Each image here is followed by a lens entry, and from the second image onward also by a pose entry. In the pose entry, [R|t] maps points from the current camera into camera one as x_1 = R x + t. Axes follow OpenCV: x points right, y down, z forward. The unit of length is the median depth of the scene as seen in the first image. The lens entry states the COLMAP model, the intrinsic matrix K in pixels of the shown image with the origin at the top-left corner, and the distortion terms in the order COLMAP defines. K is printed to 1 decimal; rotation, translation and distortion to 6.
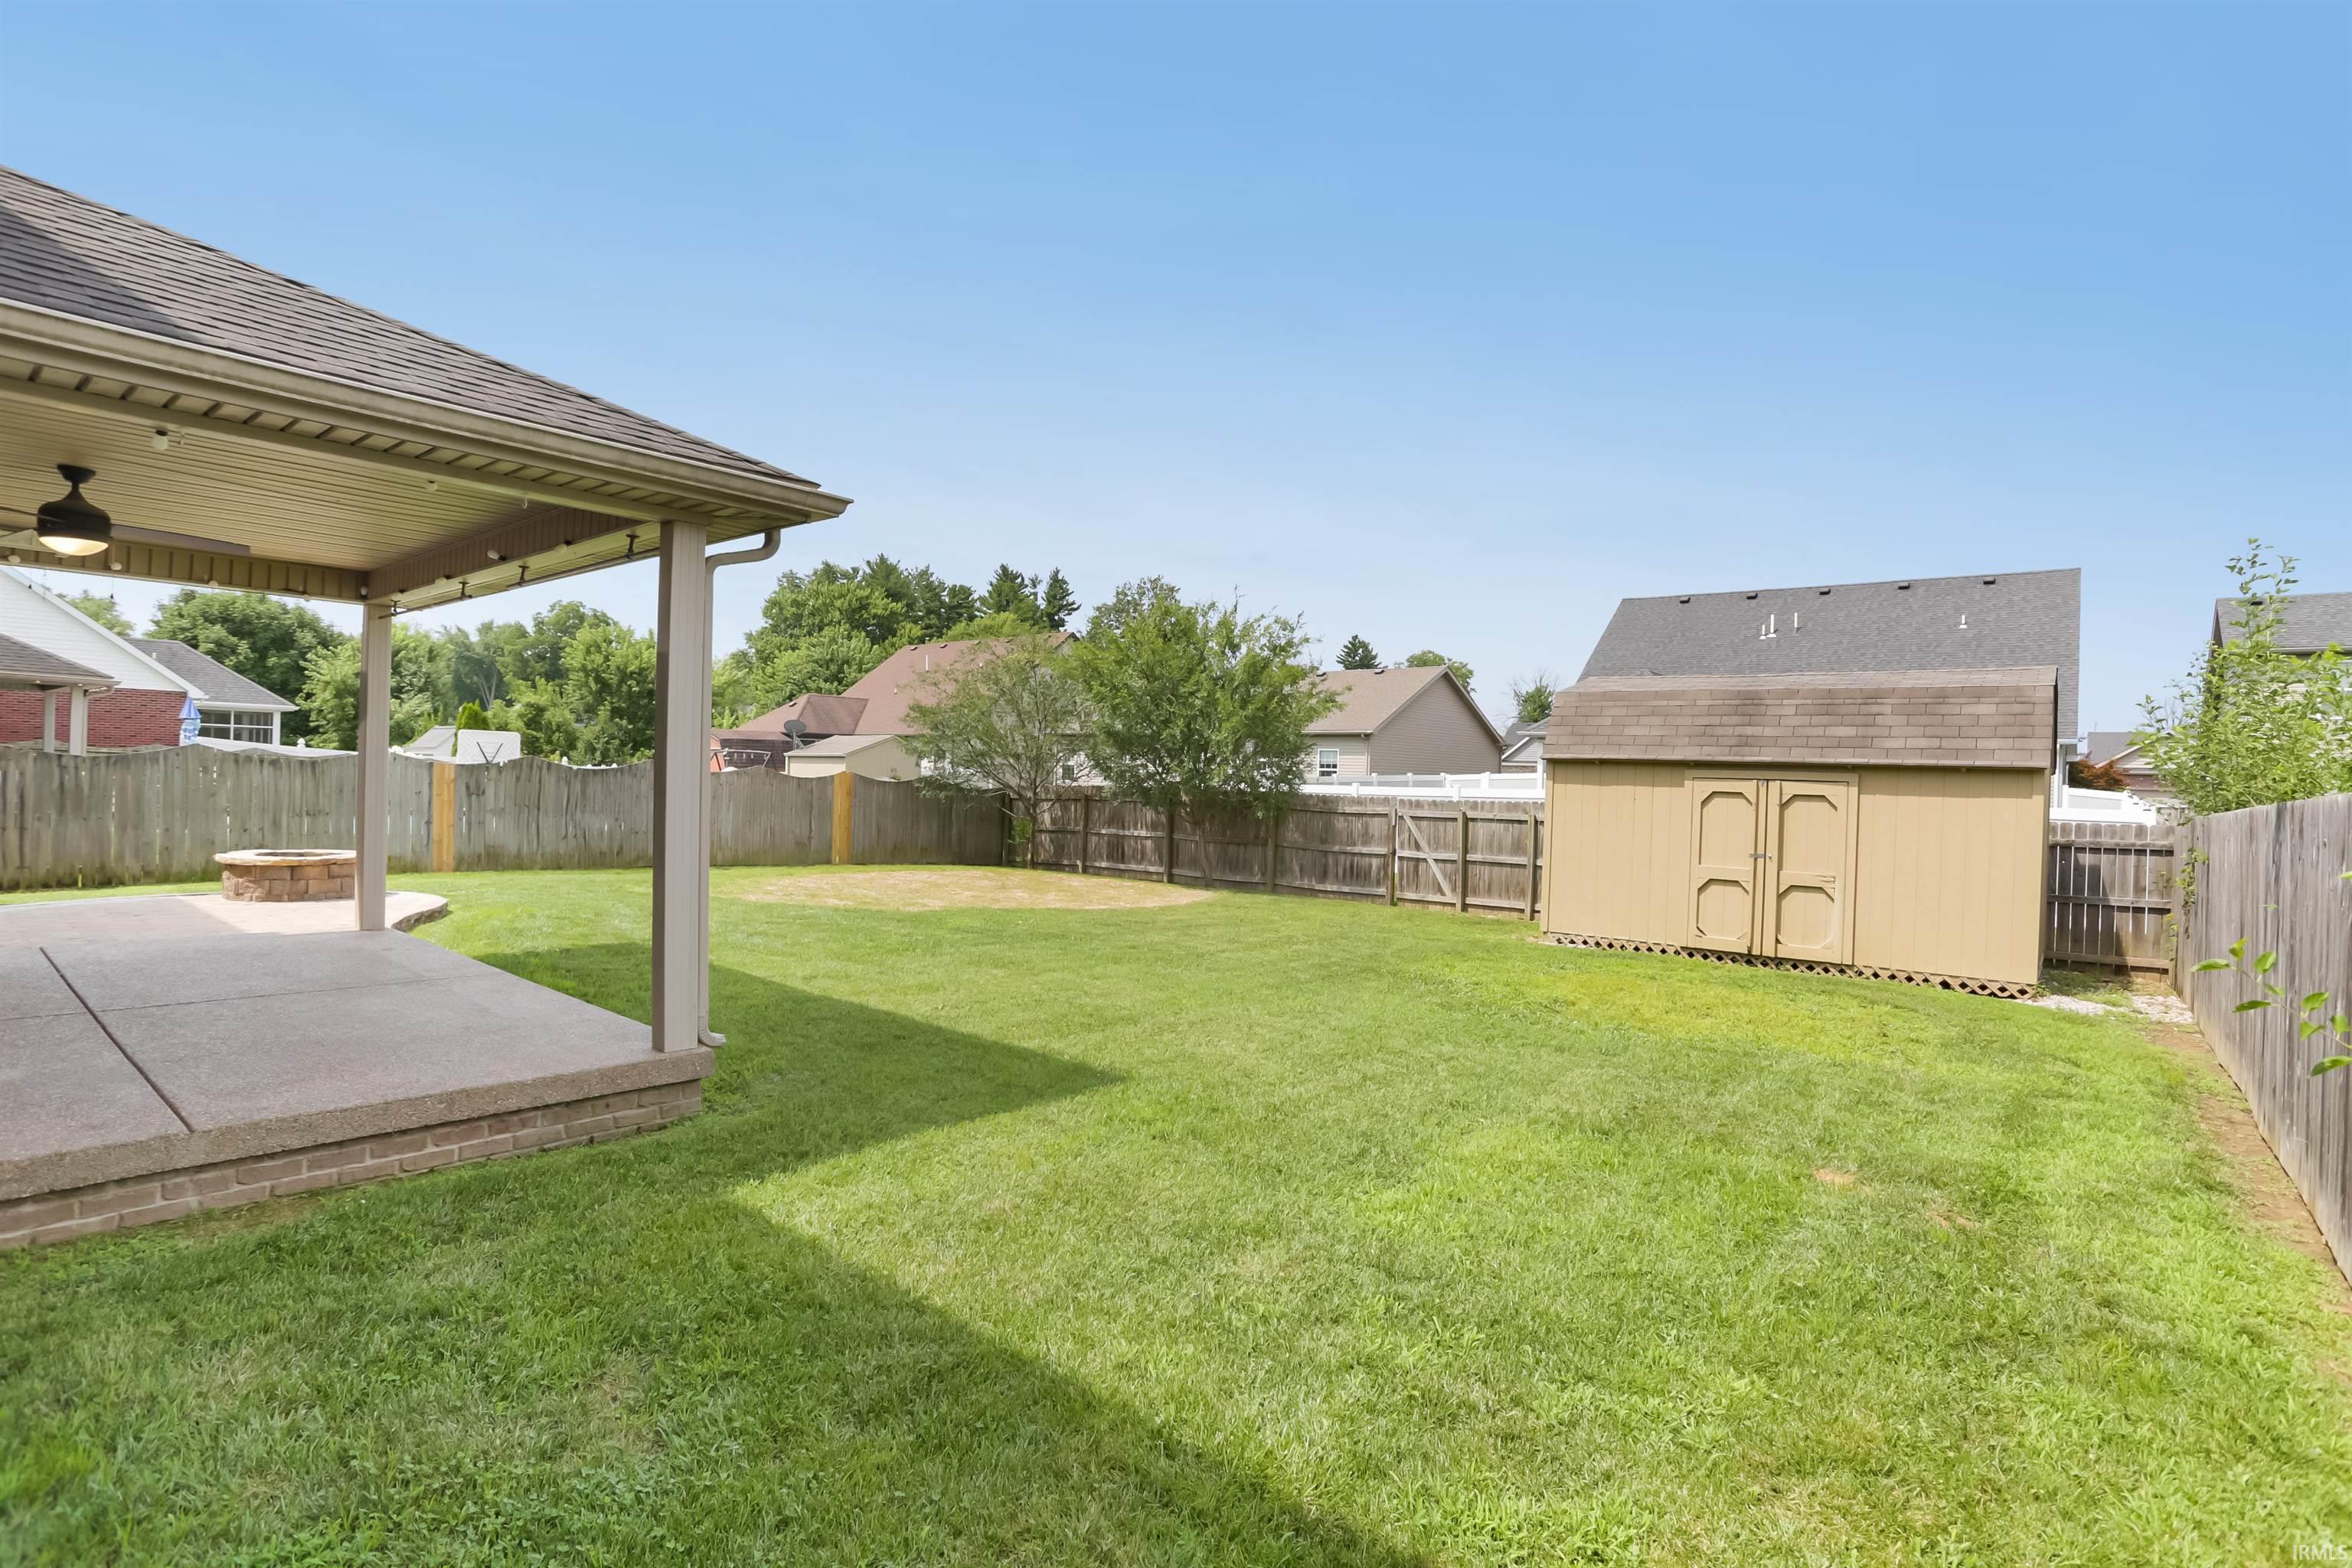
lens RADIAL K [[1161.7, 0, 1187.7], [0, 1161.7, 763.7], [0, 0, 1]] dist [-0.065529, 0.026071]
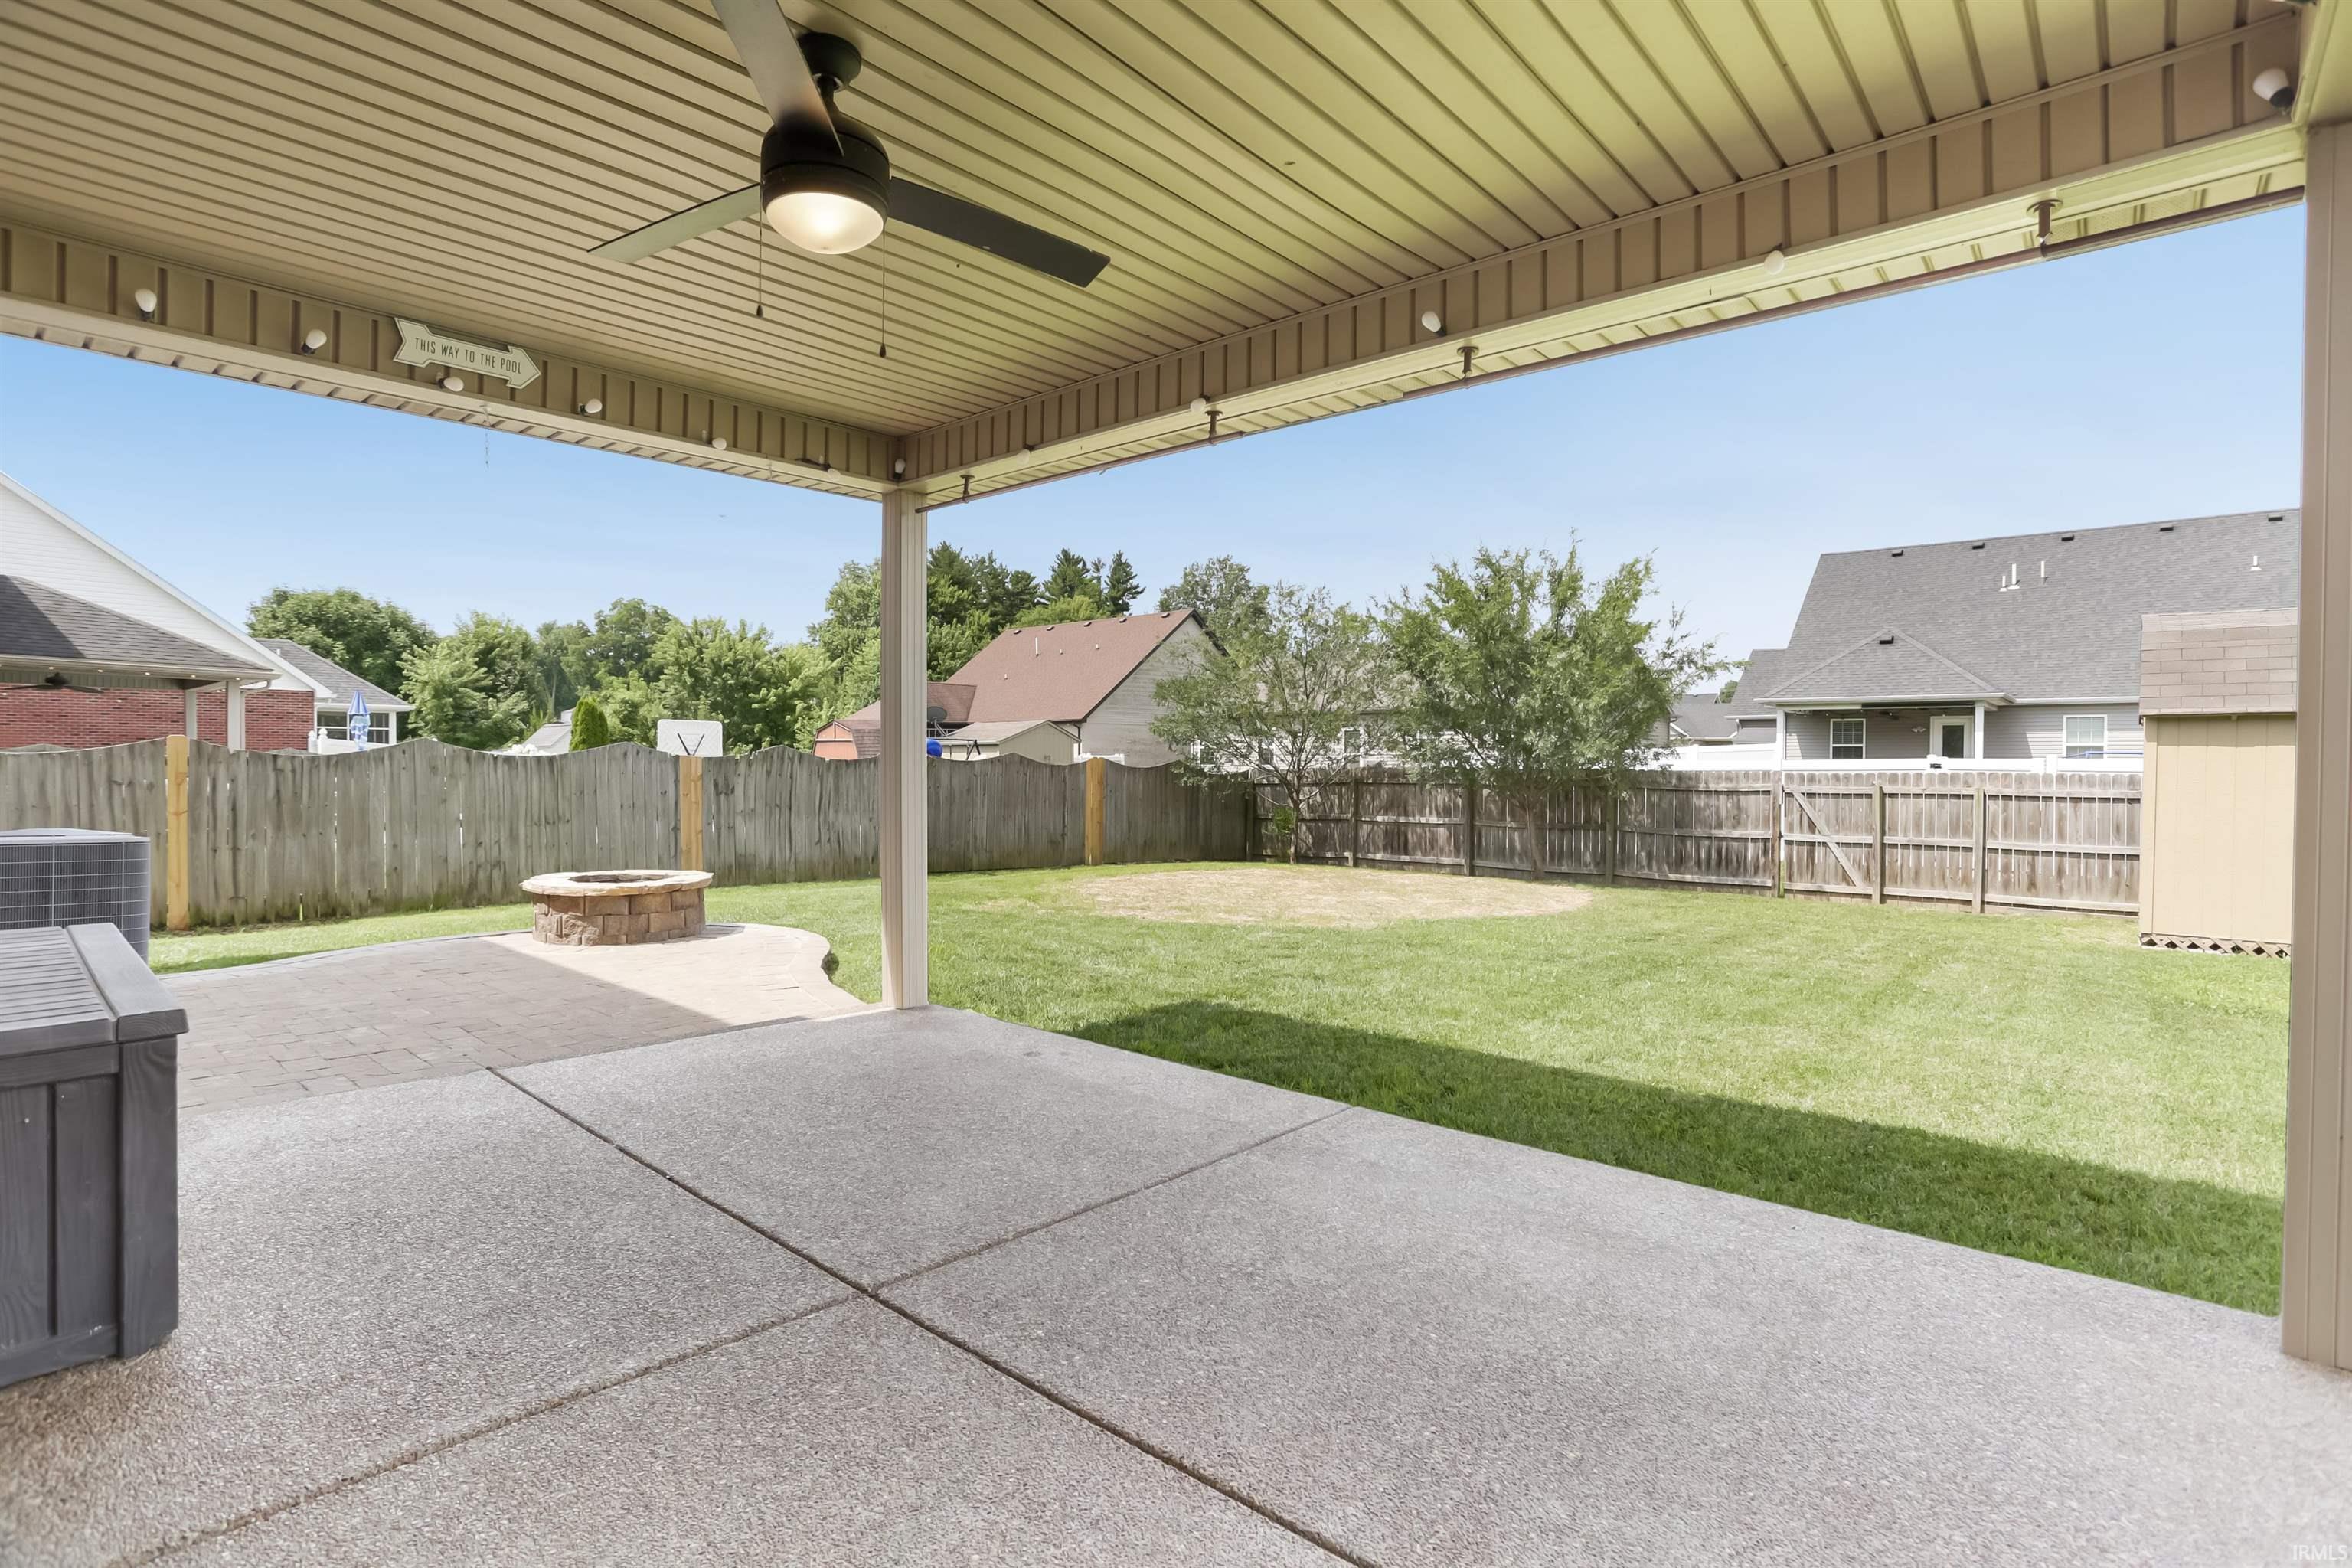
lens RADIAL K [[1161.7, 0, 1188.2], [0, 1161.7, 769.1], [0, 0, 1]] dist [-0.065529, 0.026071]
pose [[0.999154, -0.023628, -0.033653, -0.200590], [0.024218, 0.999558, 0.017237, 0.002299], [0.033230, -0.018038, 0.999285, 0.132834]]
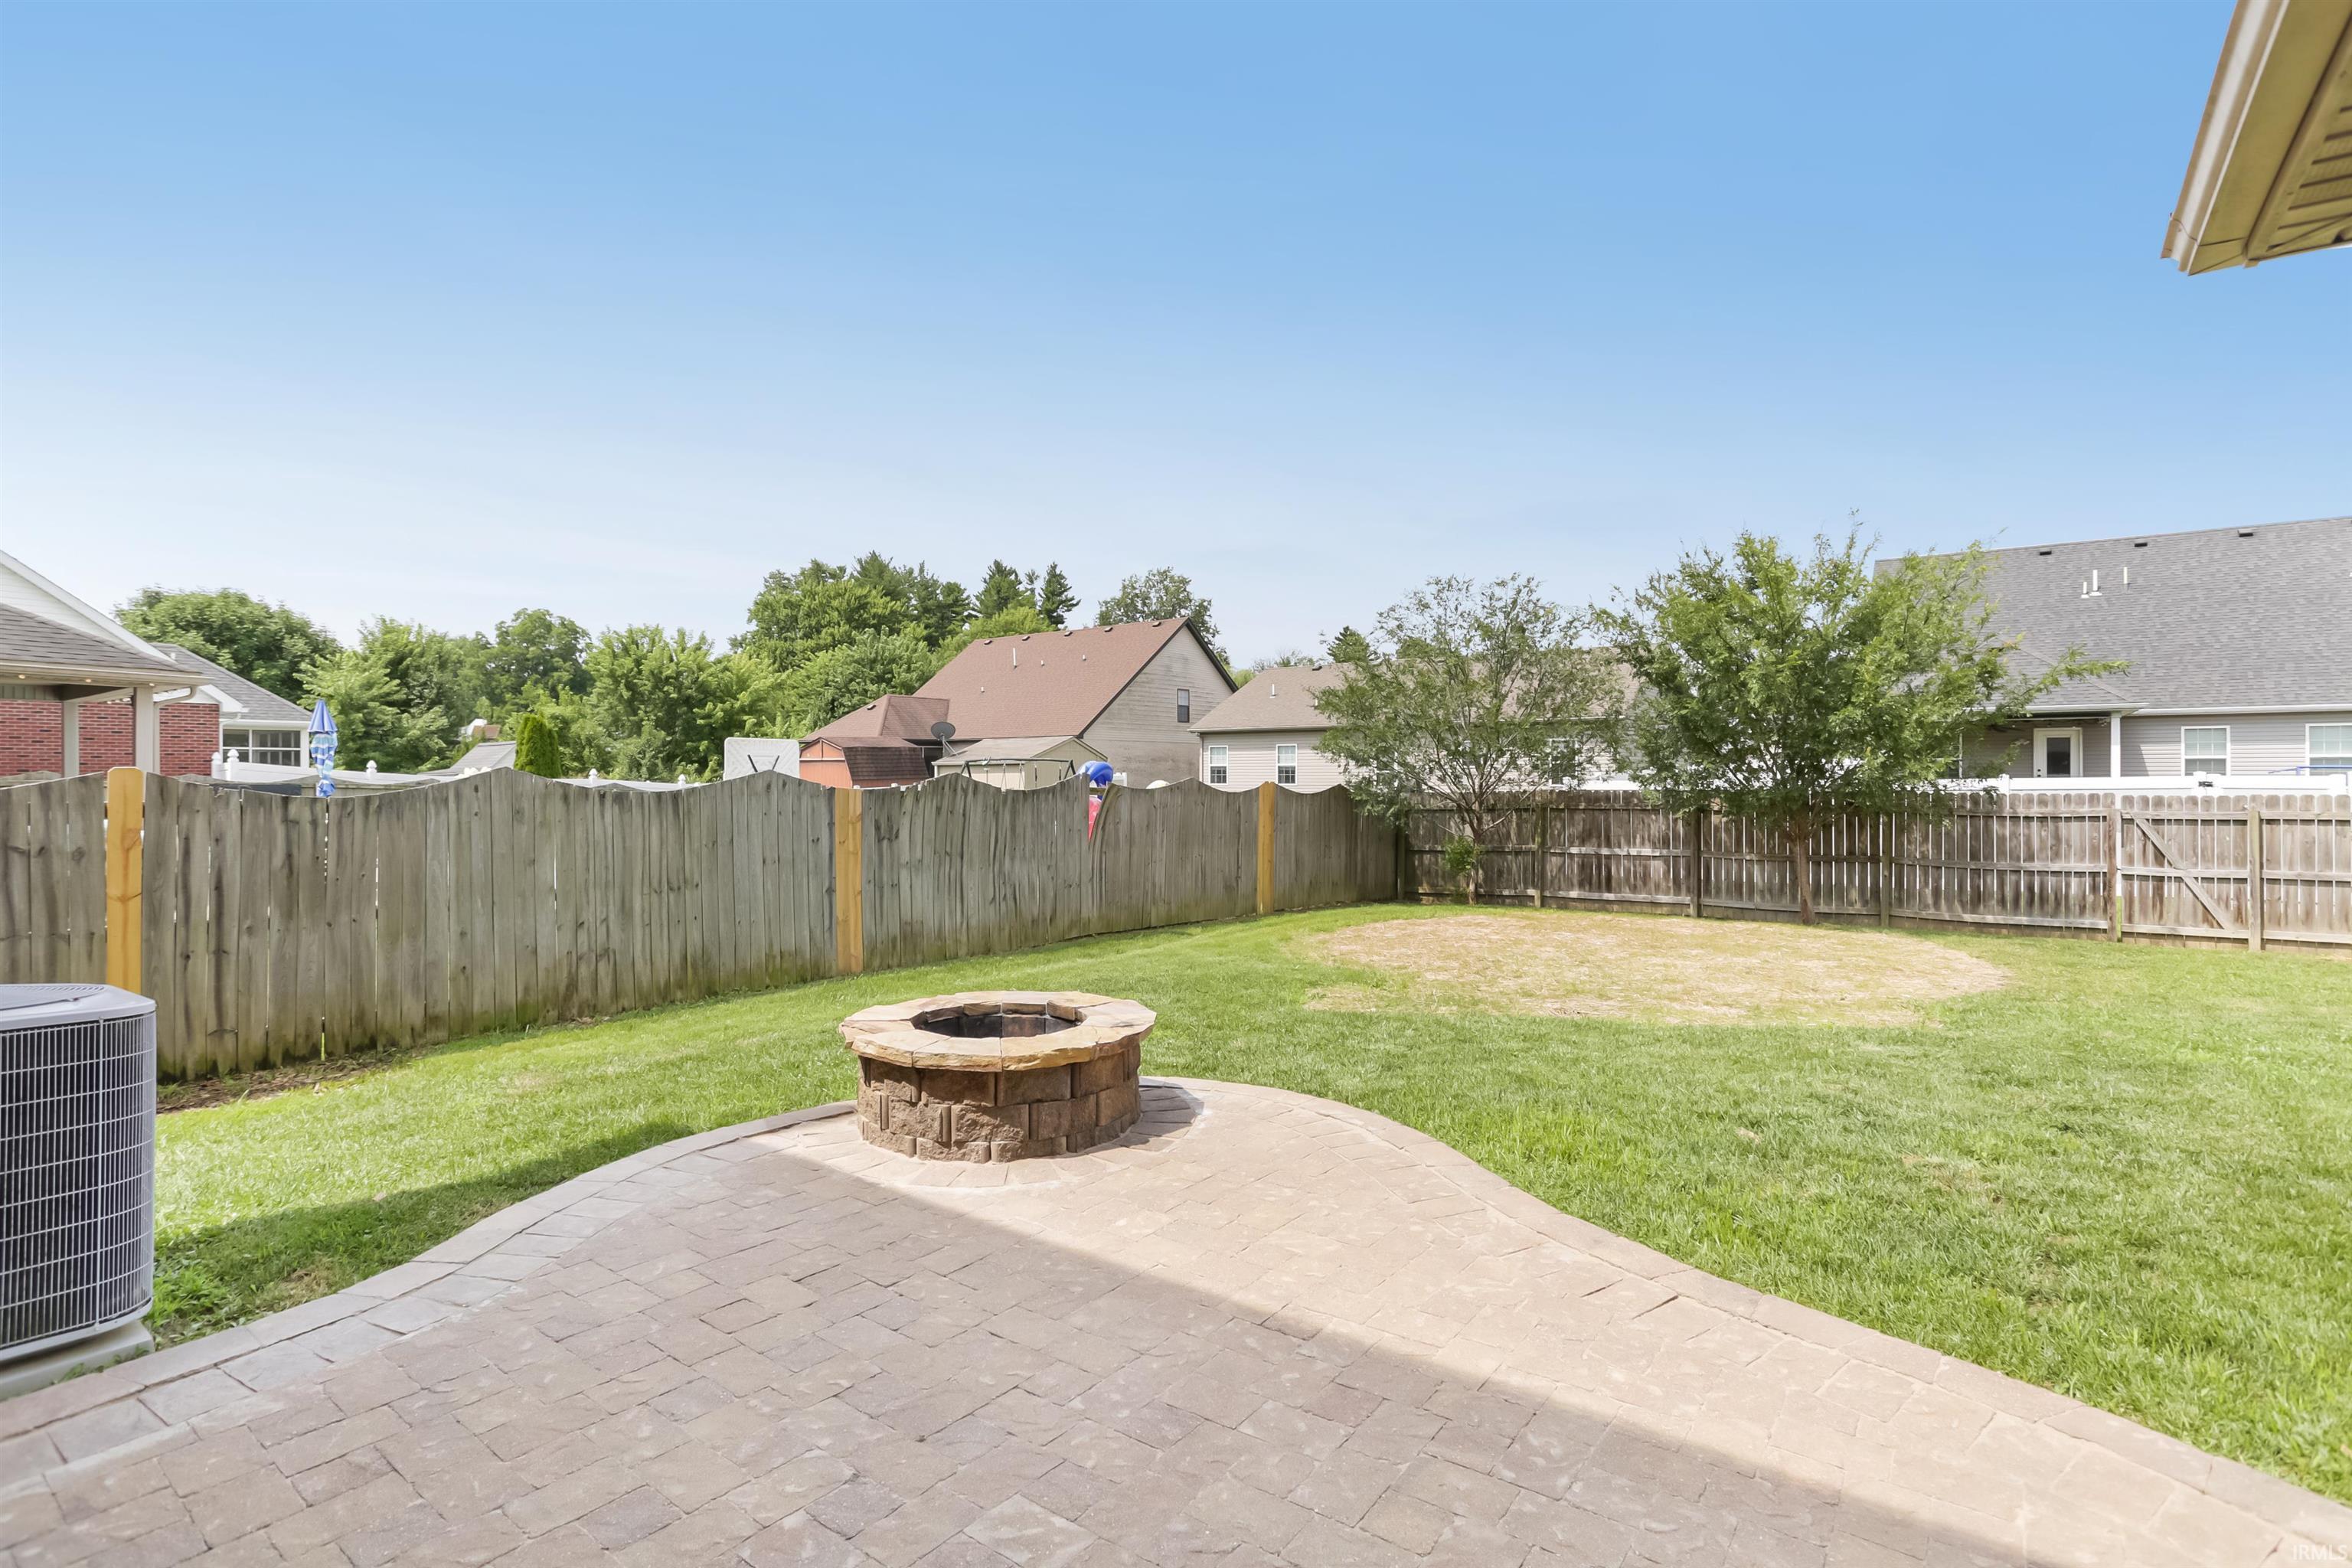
lens RADIAL K [[1161.7, 0, 1193.3], [0, 1161.7, 762.6], [0, 0, 1]] dist [-0.065529, 0.026071]
pose [[0.998345, -0.030106, 0.048998, -0.381178], [0.030102, 0.999546, 0.000815, -0.007155], [-0.049001, 0.000662, 0.998799, 0.291393]]
